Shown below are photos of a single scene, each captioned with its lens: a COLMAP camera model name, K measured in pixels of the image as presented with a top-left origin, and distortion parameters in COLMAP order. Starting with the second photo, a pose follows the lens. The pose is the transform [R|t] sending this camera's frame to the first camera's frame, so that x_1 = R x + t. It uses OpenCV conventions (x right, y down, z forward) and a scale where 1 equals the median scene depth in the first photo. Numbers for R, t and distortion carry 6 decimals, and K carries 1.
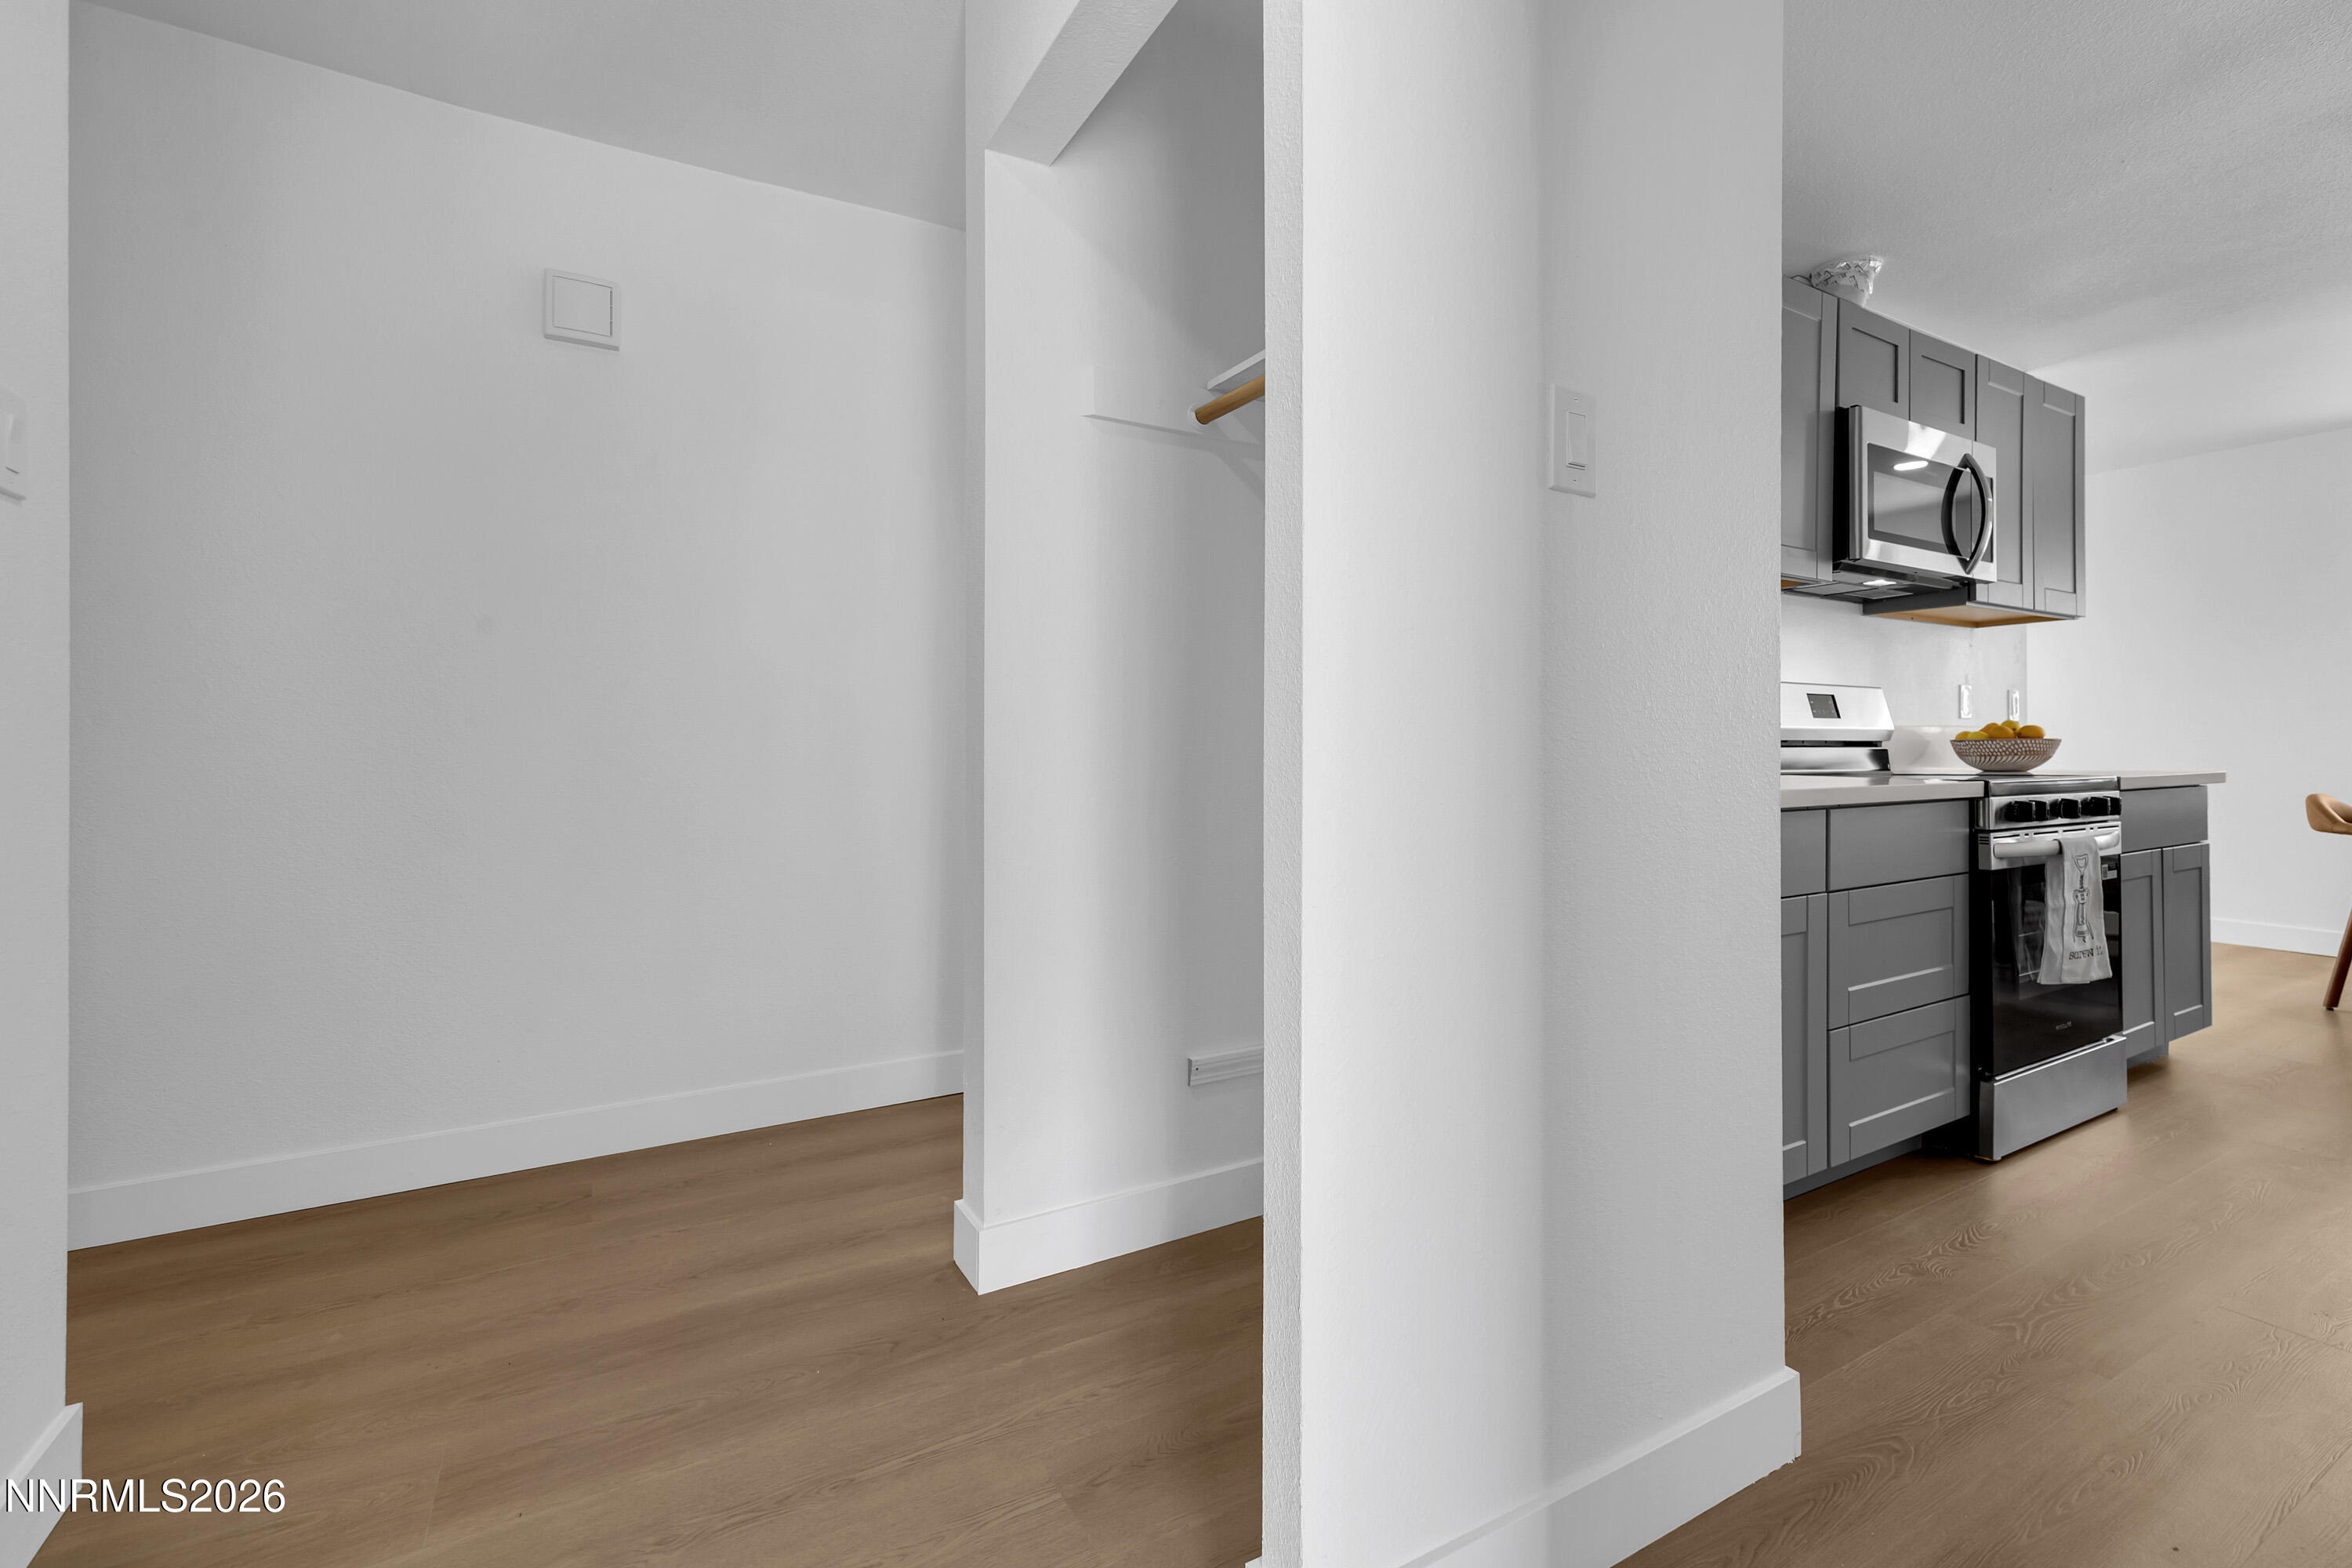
lens RADIAL K [[1028.1, 0, 1213.4], [0, 1028.1, 744.2], [0, 0, 1]] dist [0.004116, 0.000049]
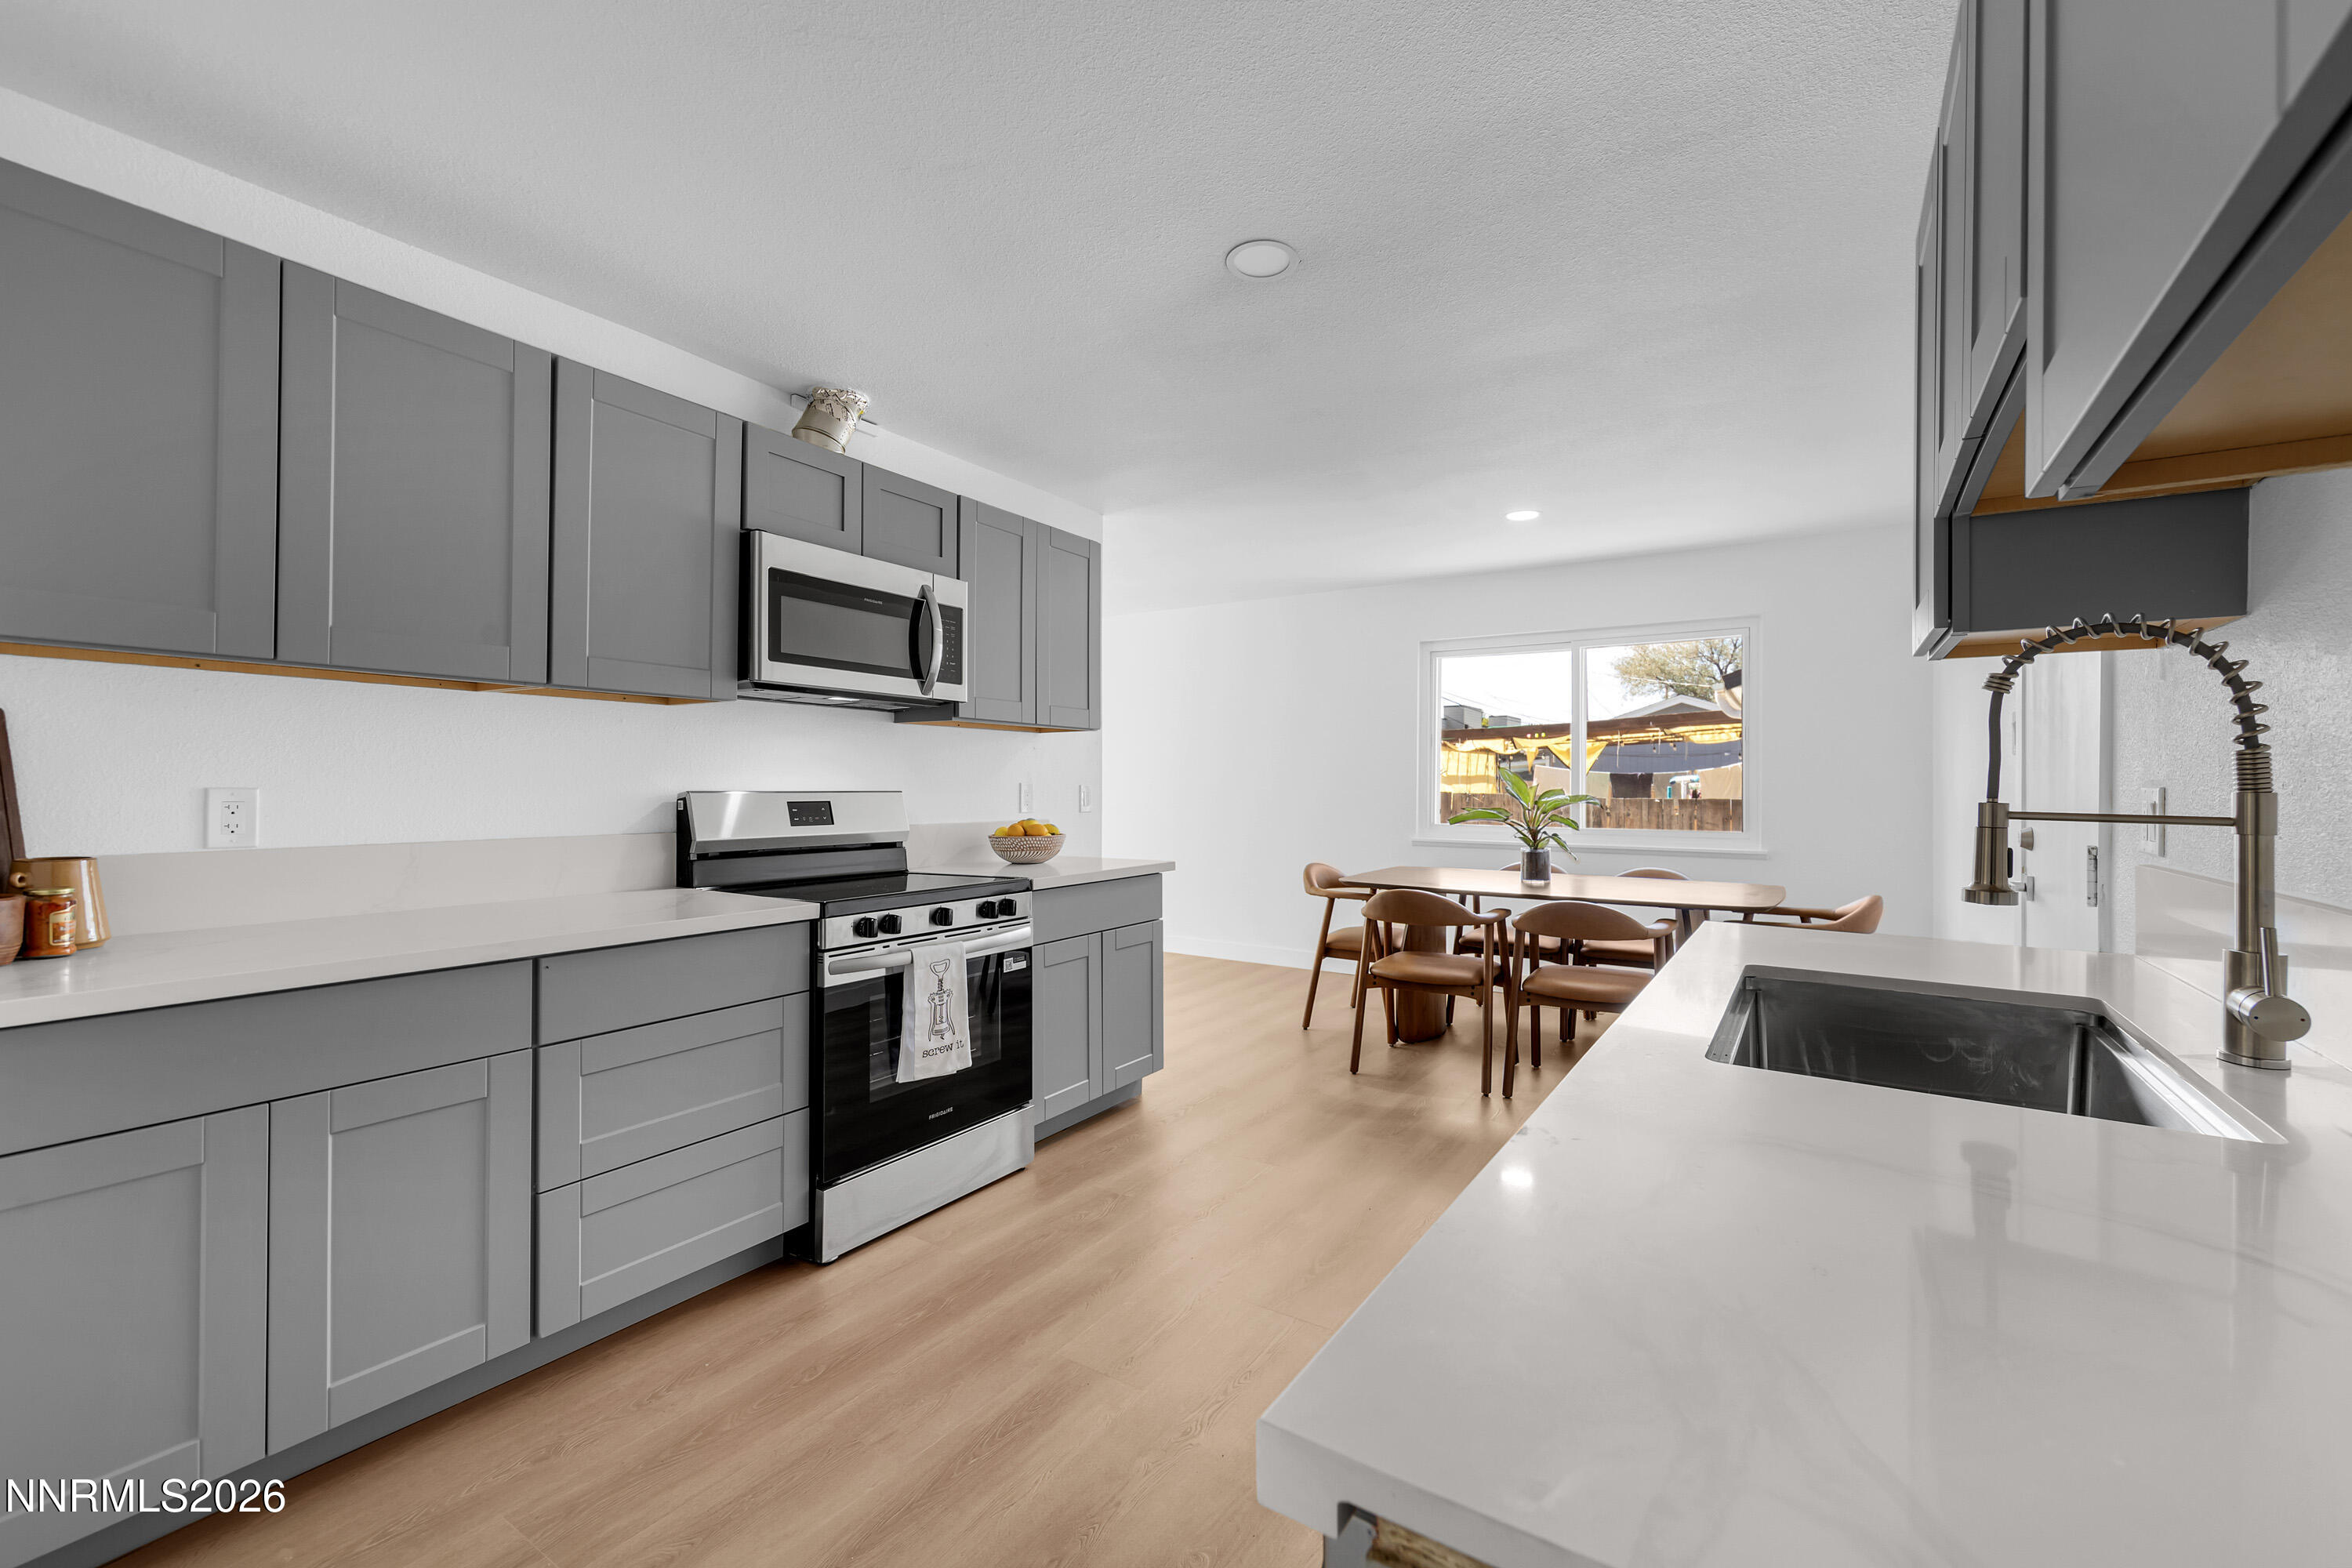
lens RADIAL K [[953.2, 0, 1226.7], [0, 953.2, 780.5], [0, 0, 1]] dist [-0.000839, -0.000296]
pose [[0.887305, 0.003893, 0.461167, 0.544193], [-0.002752, 0.999991, -0.003146, -0.071556], [-0.461175, 0.001522, 0.887308, -0.045098]]
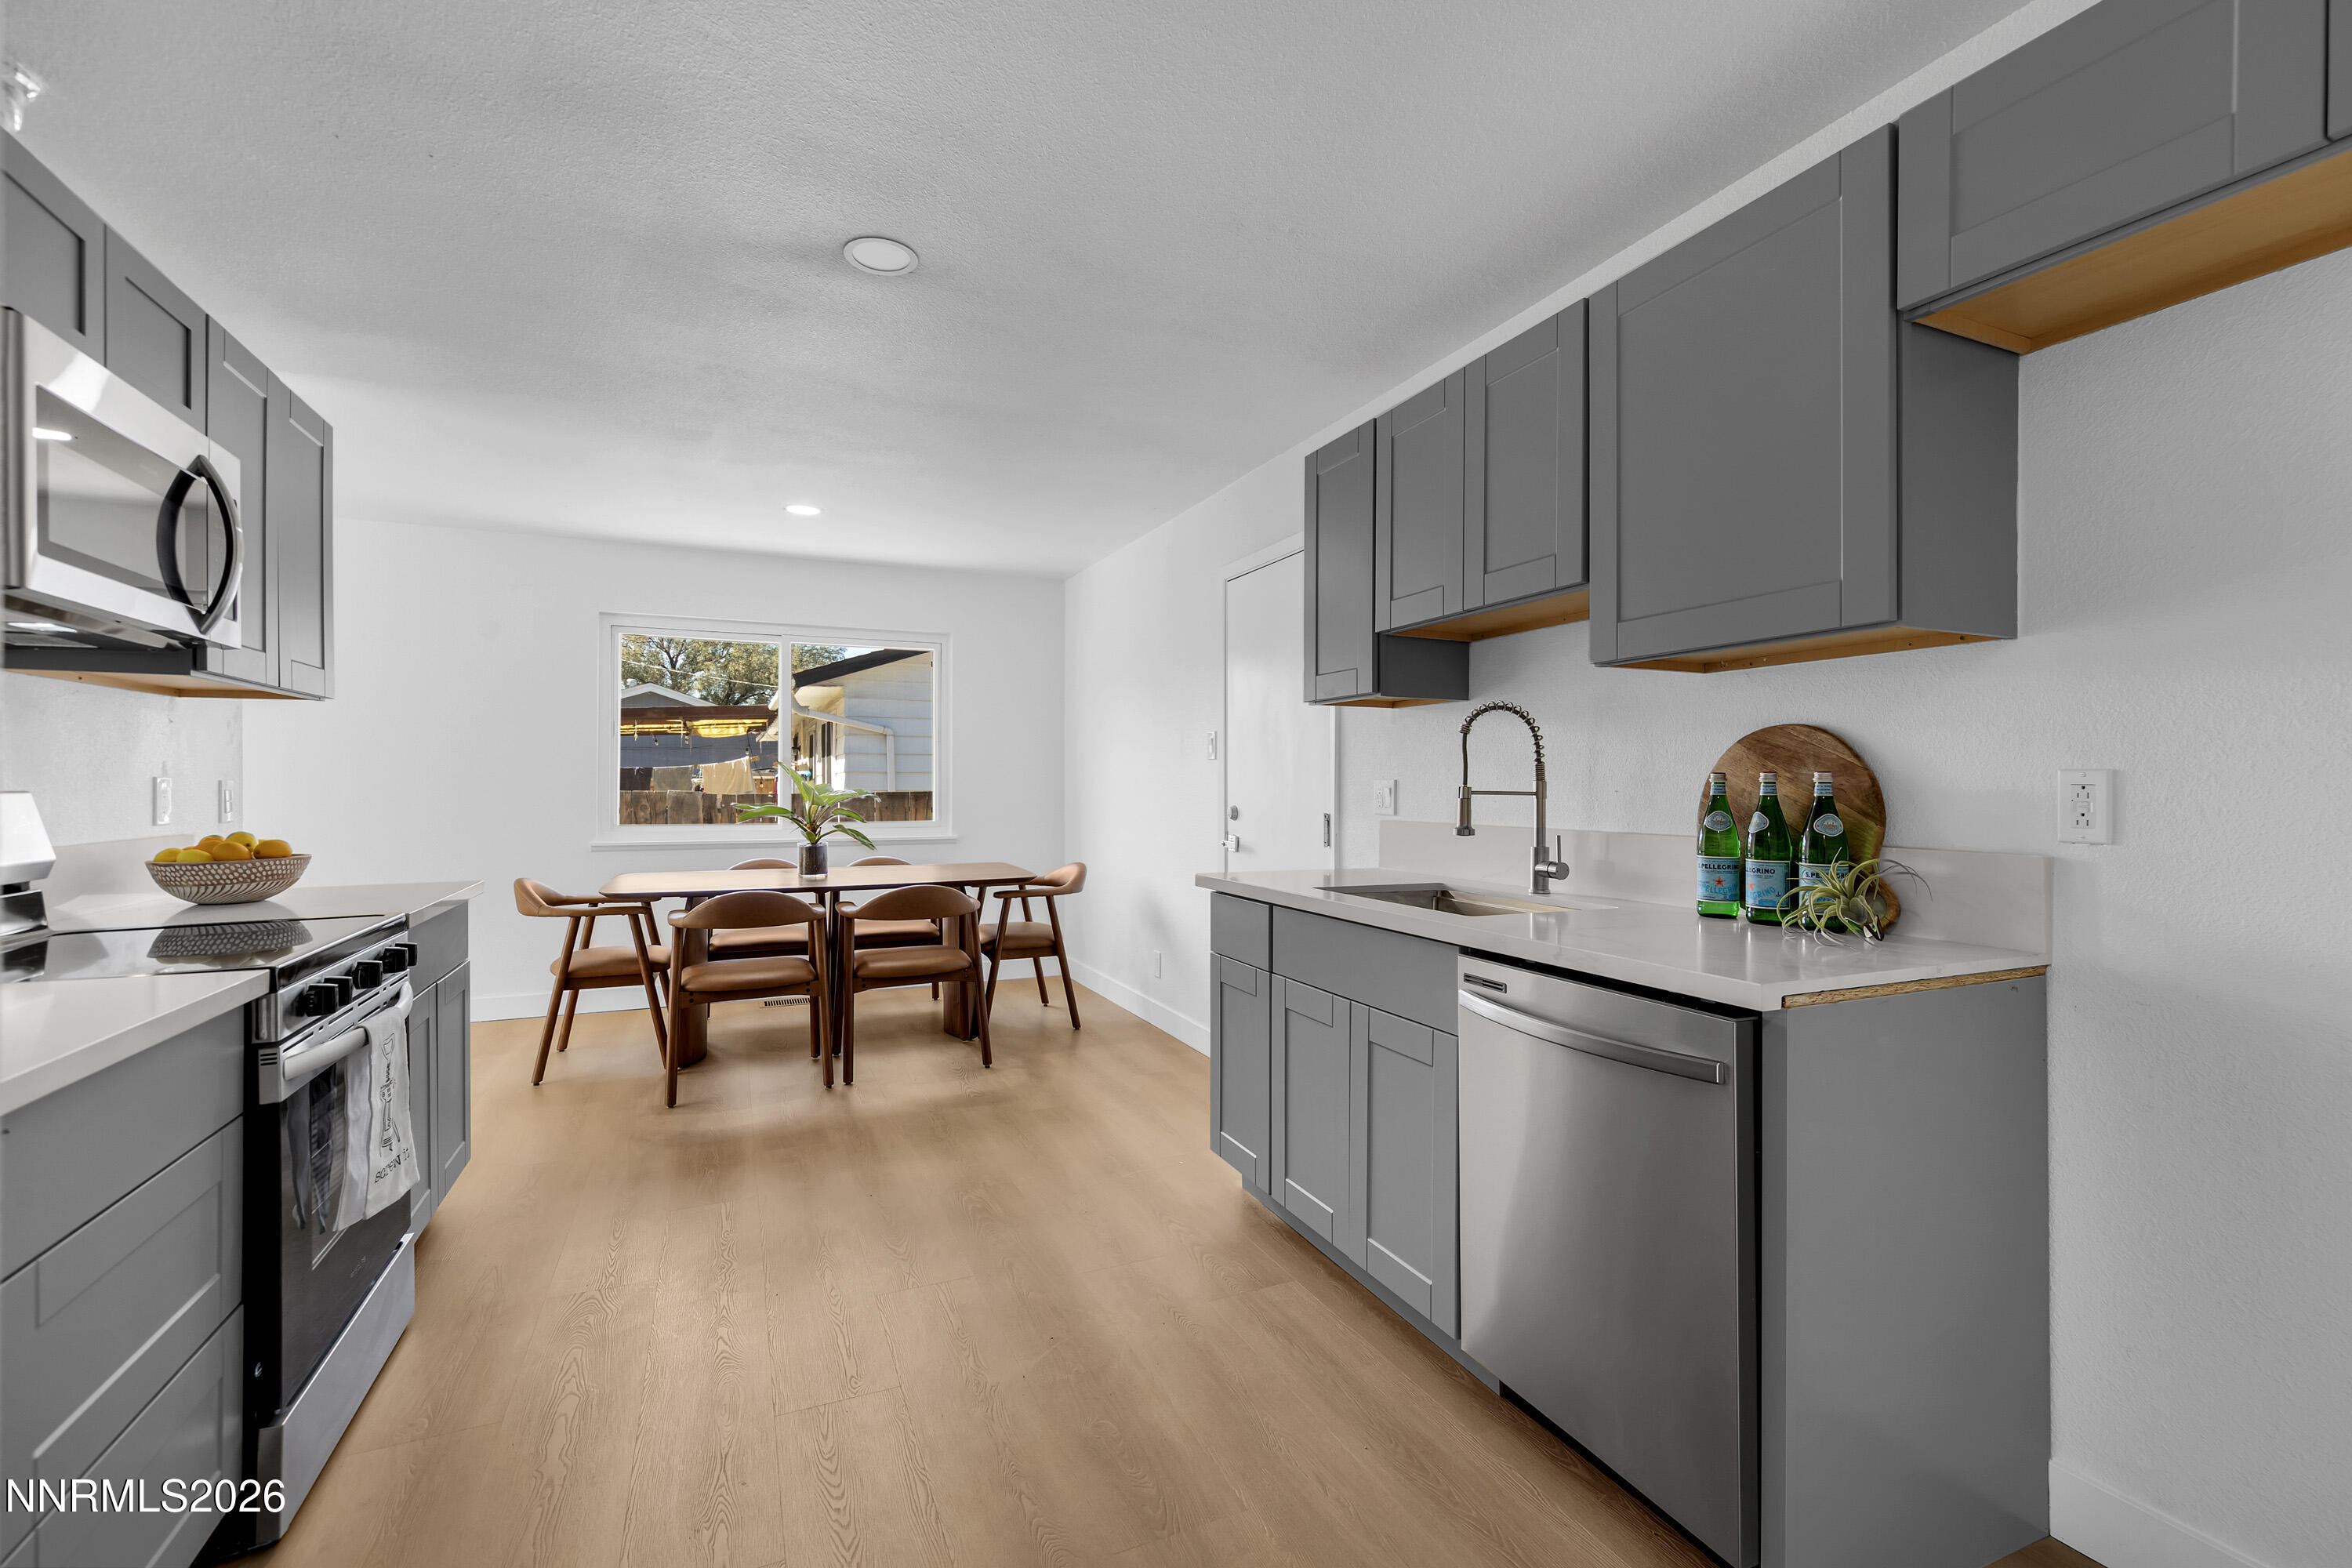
lens RADIAL K [[1028.1, 0, 1195.5], [0, 1028.1, 778.2], [0, 0, 1]] dist [0.004116, 0.000049]
pose [[0.100336, 0.003278, 0.994948, 0.124156], [-0.001649, 0.999994, -0.003128, -0.069143], [-0.994952, -0.001327, 0.100341, 0.283201]]
